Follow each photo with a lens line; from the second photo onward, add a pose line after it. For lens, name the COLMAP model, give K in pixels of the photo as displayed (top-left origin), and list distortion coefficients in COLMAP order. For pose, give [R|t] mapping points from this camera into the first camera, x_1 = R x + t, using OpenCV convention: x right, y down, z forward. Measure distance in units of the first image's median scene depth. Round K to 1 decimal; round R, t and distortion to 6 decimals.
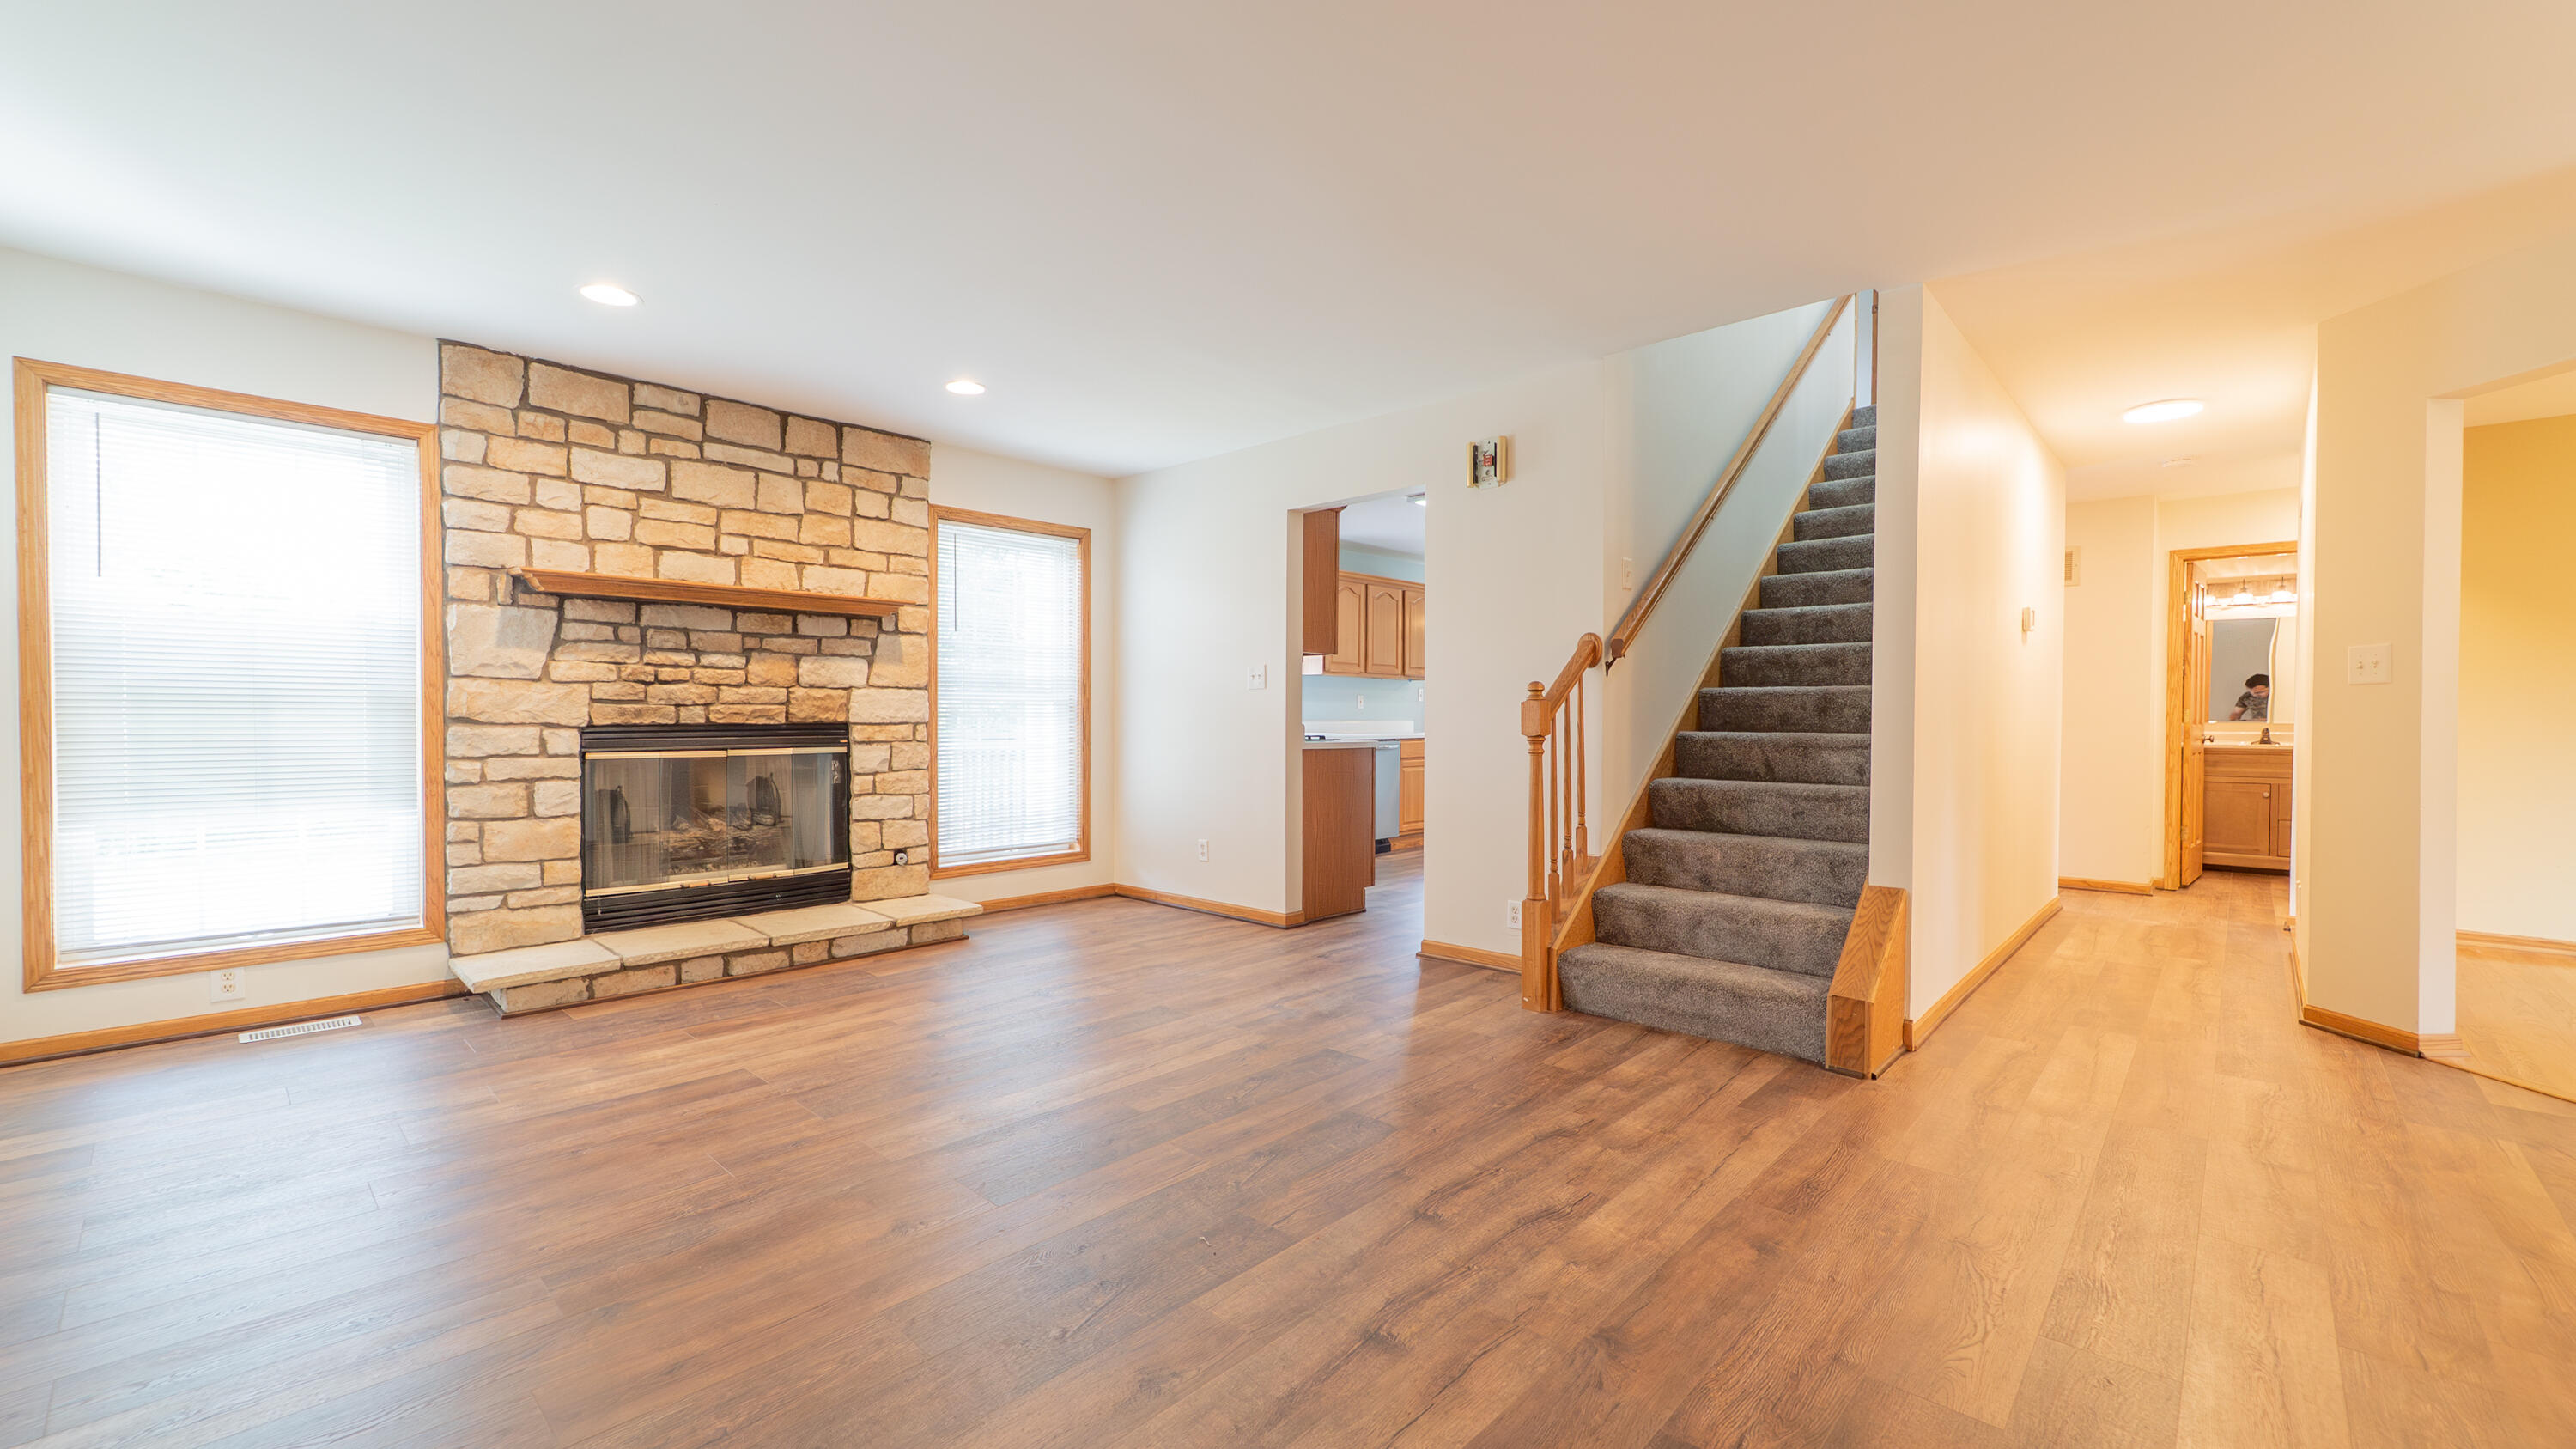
lens RADIAL K [[1030.7, 0, 1294.2], [0, 1030.7, 725.4], [0, 0, 1]] dist [0.001124, 0.000275]
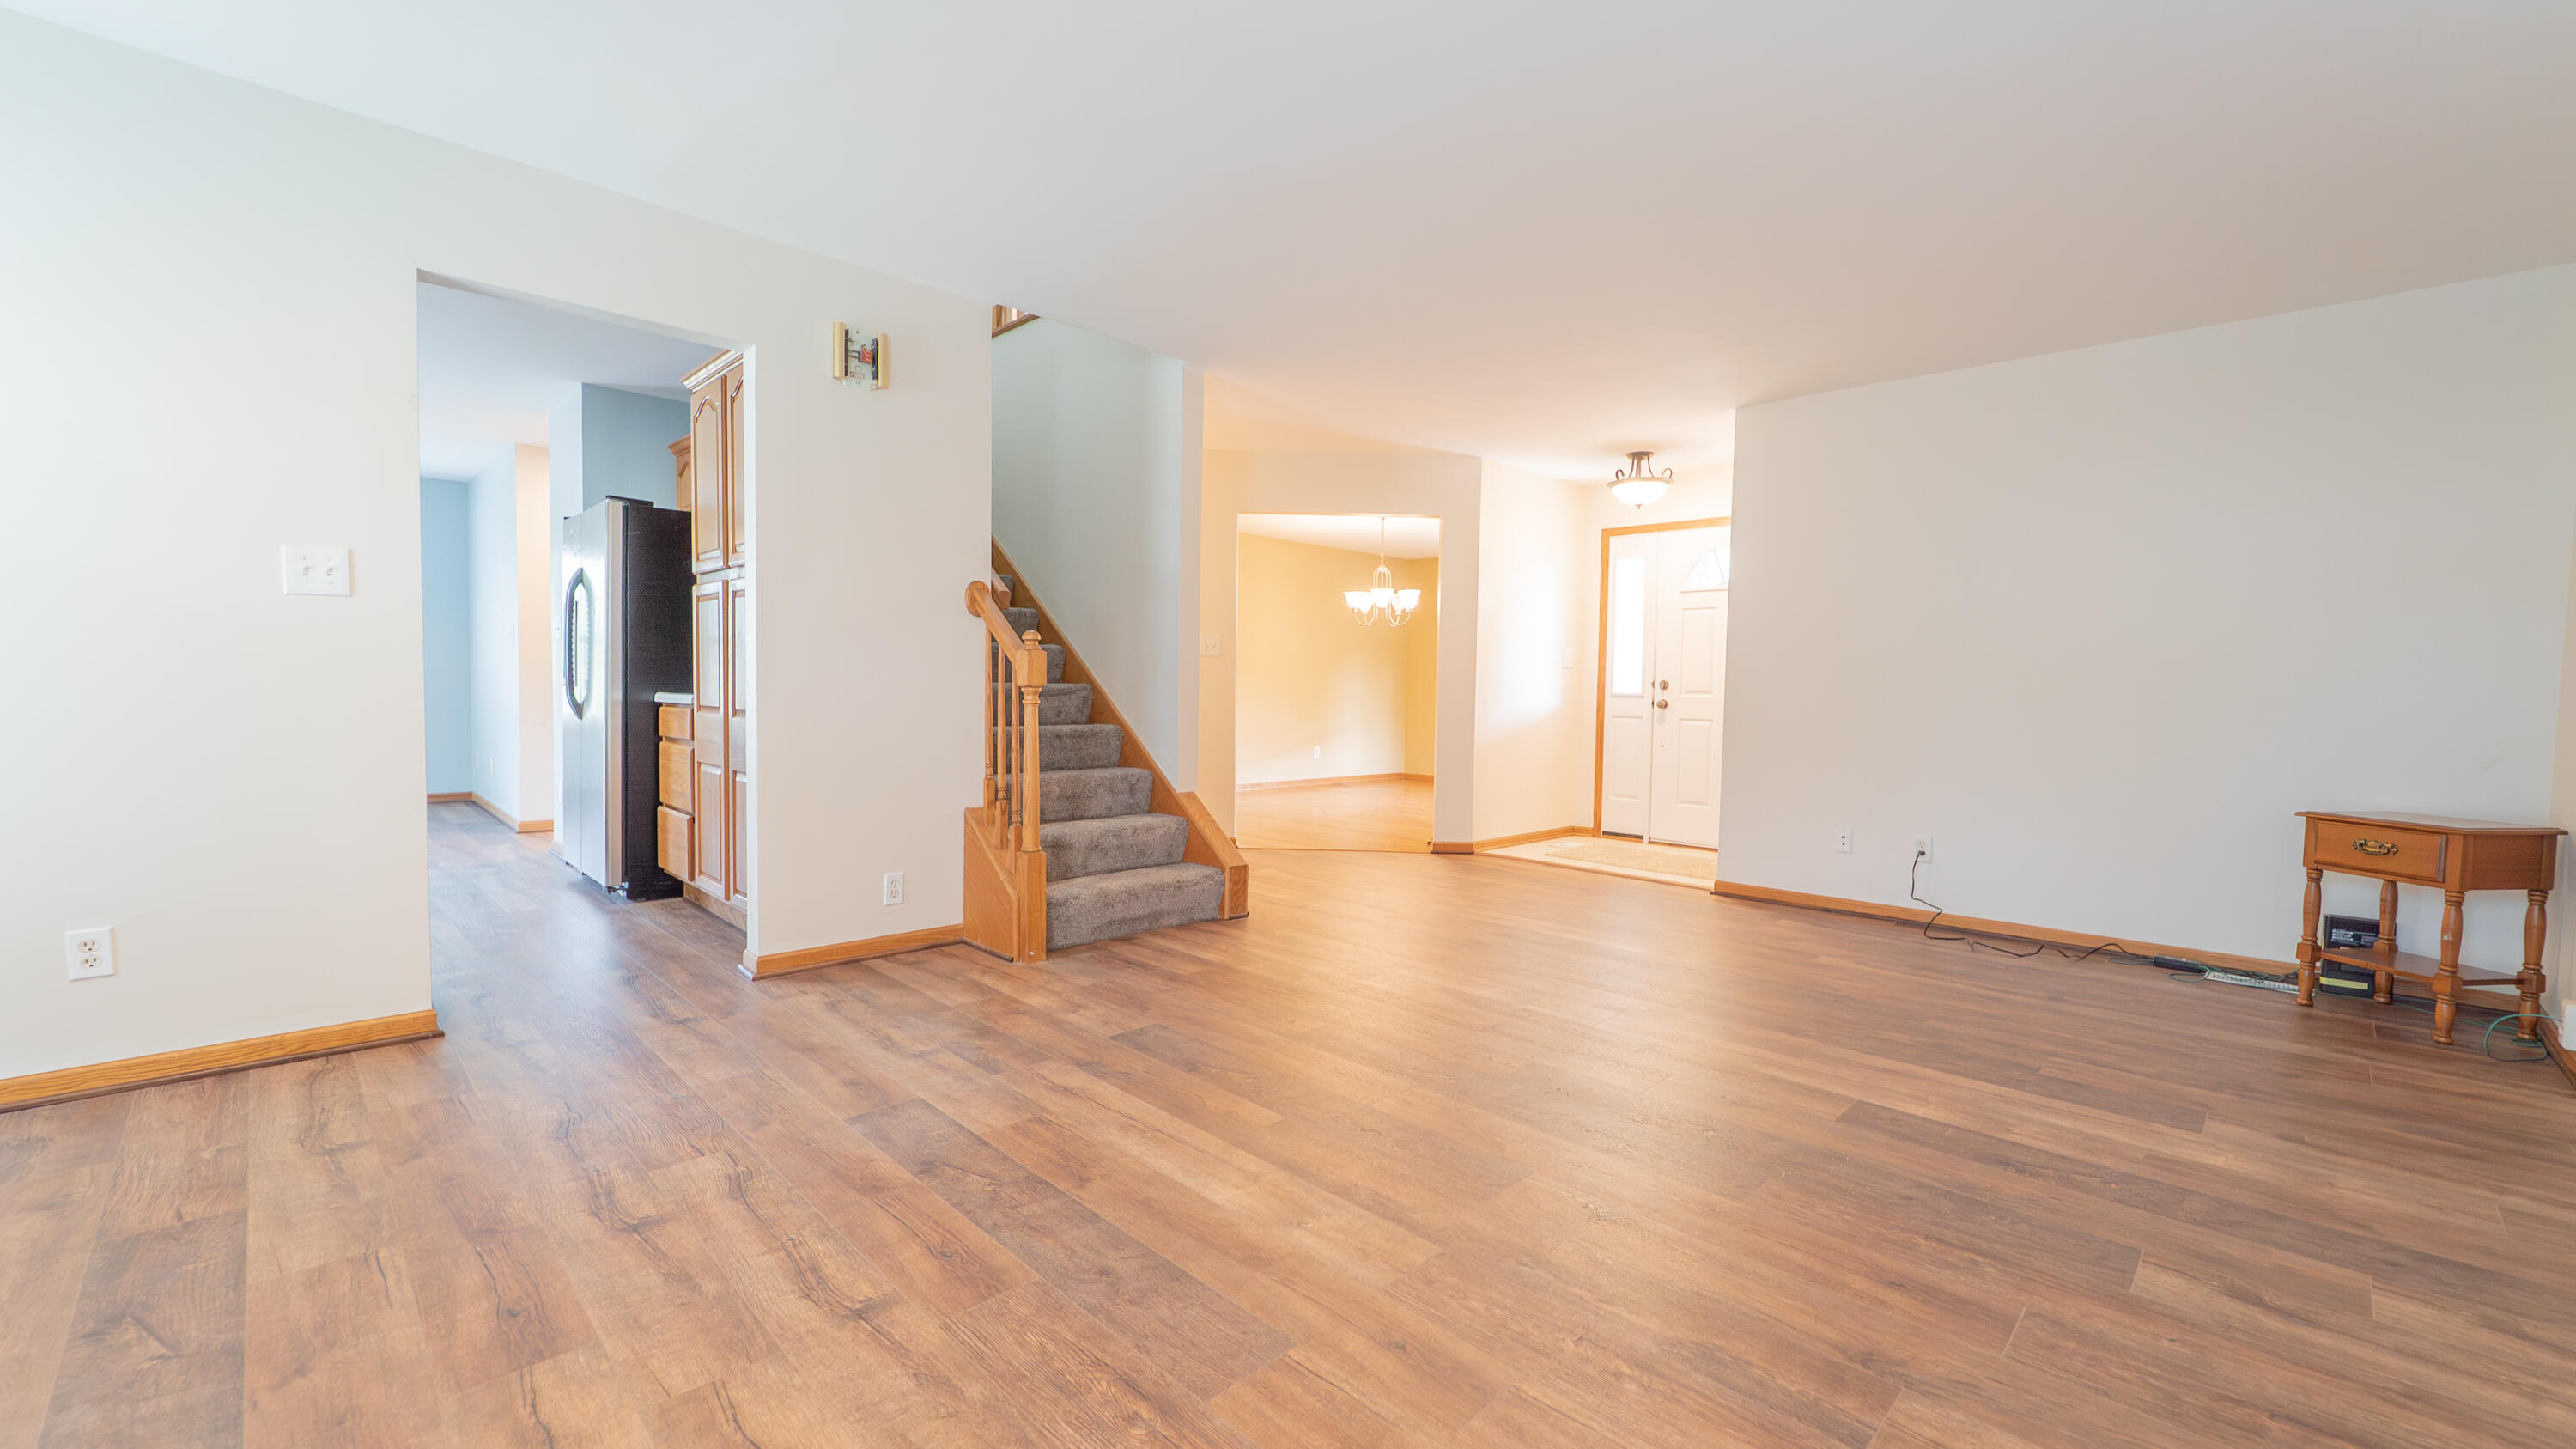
lens RADIAL K [[1030.7, 0, 1294.8], [0, 1030.7, 730.2], [0, 0, 1]] dist [0.001124, 0.000275]
pose [[0.033093, -0.047933, 0.998302, -1.178228], [-0.013788, 0.998732, 0.048411, -0.000002], [-0.999357, -0.015366, 0.032390, 1.129491]]
